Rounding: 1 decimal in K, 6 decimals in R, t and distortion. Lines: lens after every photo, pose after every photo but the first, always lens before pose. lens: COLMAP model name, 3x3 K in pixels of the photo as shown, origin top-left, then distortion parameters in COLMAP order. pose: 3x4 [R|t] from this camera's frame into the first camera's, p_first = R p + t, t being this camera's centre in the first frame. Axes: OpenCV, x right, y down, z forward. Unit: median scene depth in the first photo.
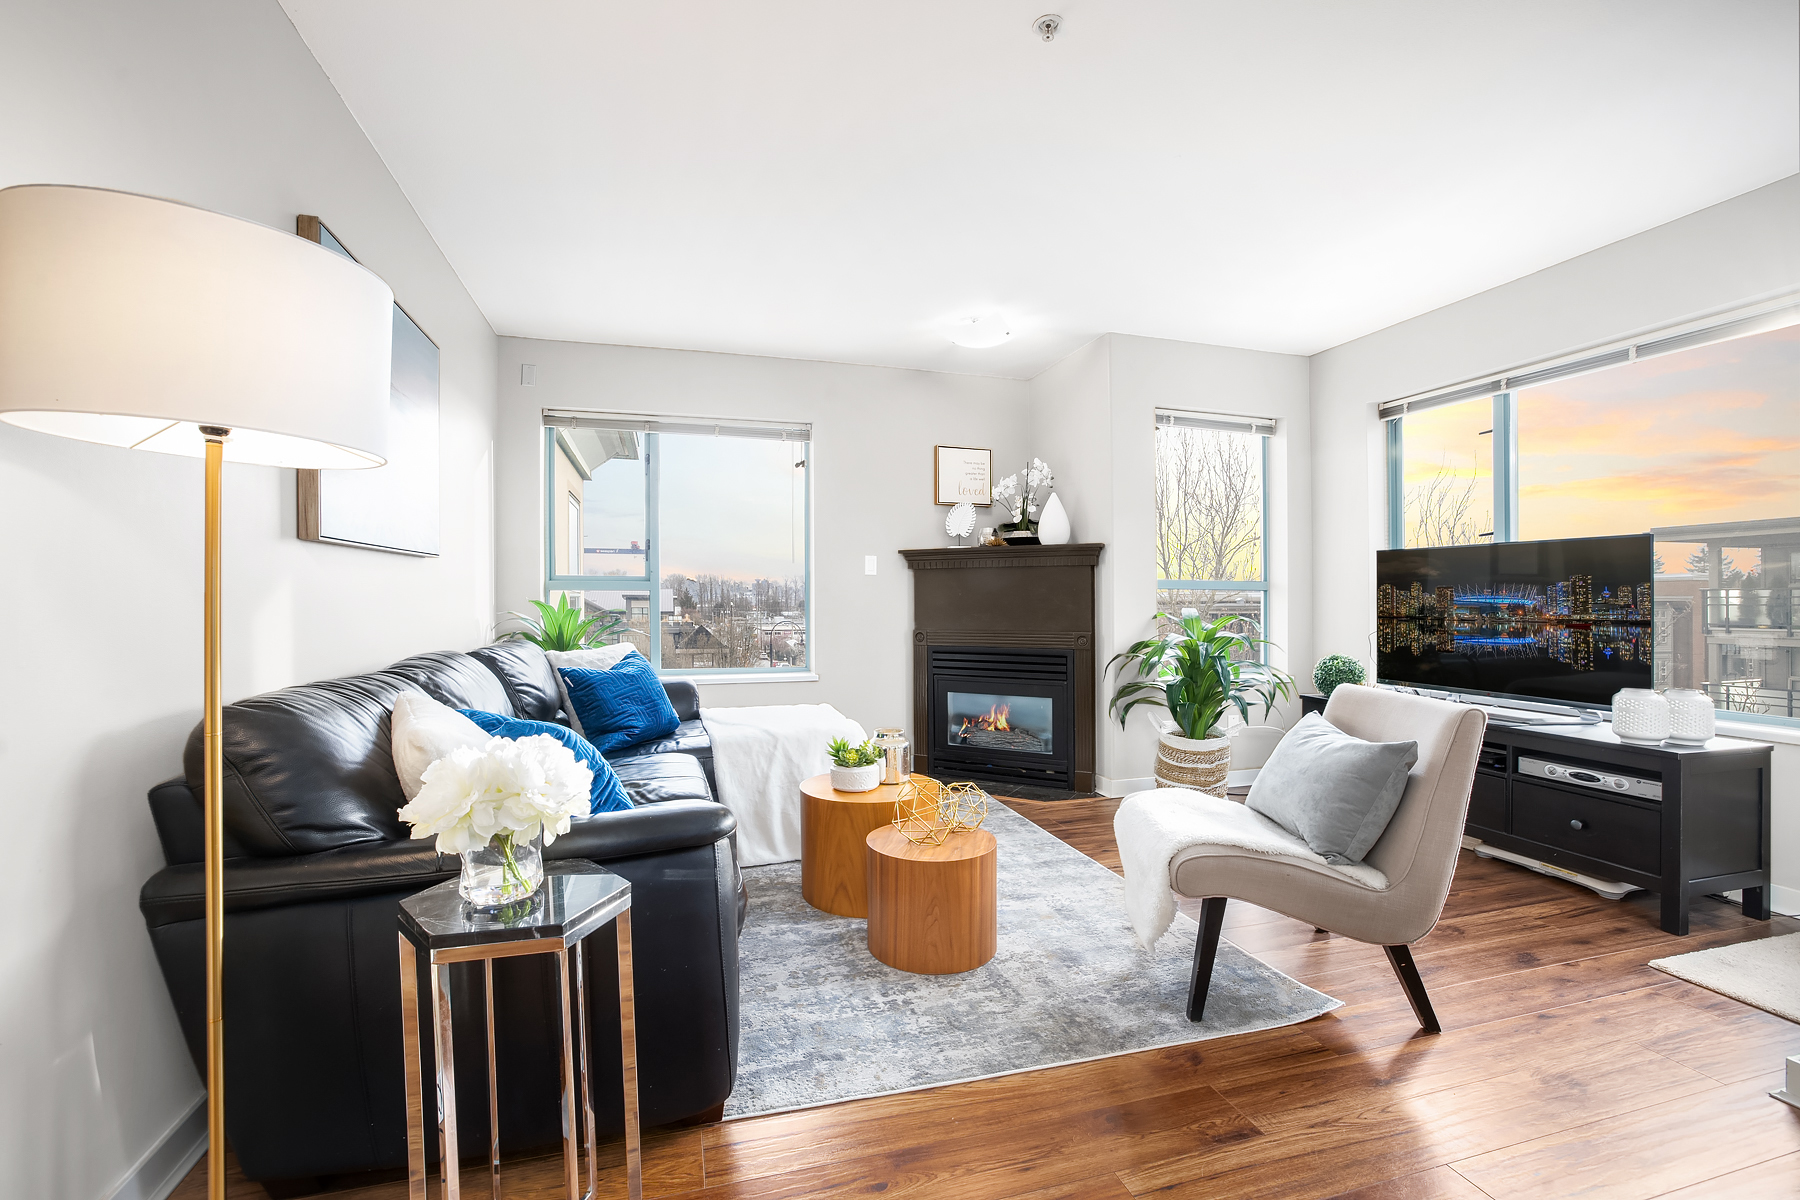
lens RADIAL K [[756.6, 0, 912.3], [0, 756.6, 598.5], [0, 0, 1]] dist [-0.002675, -0.000045]
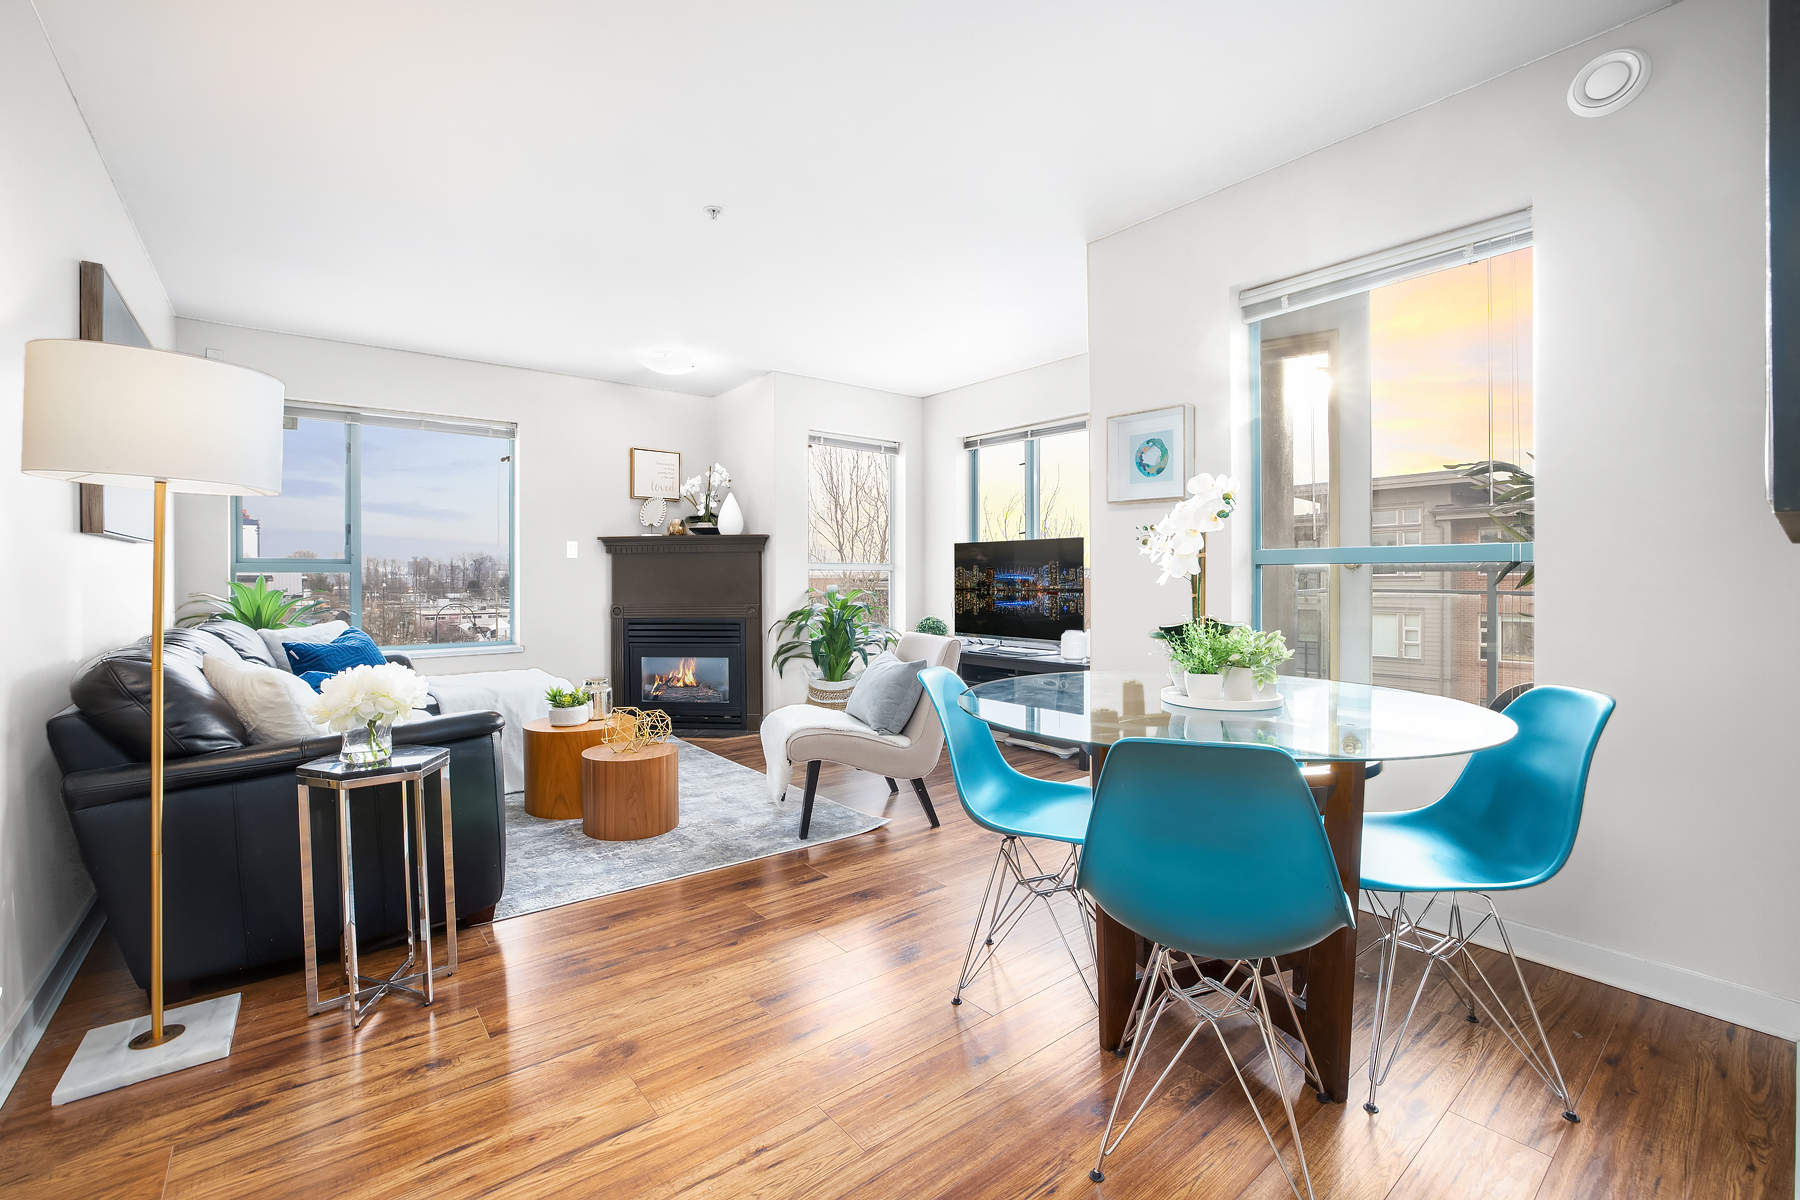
lens RADIAL K [[750.6, 0, 889.8], [0, 750.6, 552.9], [0, 0, 1]] dist [-0.054679, 0.000325]
pose [[0.932478, 0.005188, 0.361190, -0.018854], [0.006456, 0.999498, -0.031025, -0.001744], [-0.361170, 0.031262, 0.931976, -0.338747]]
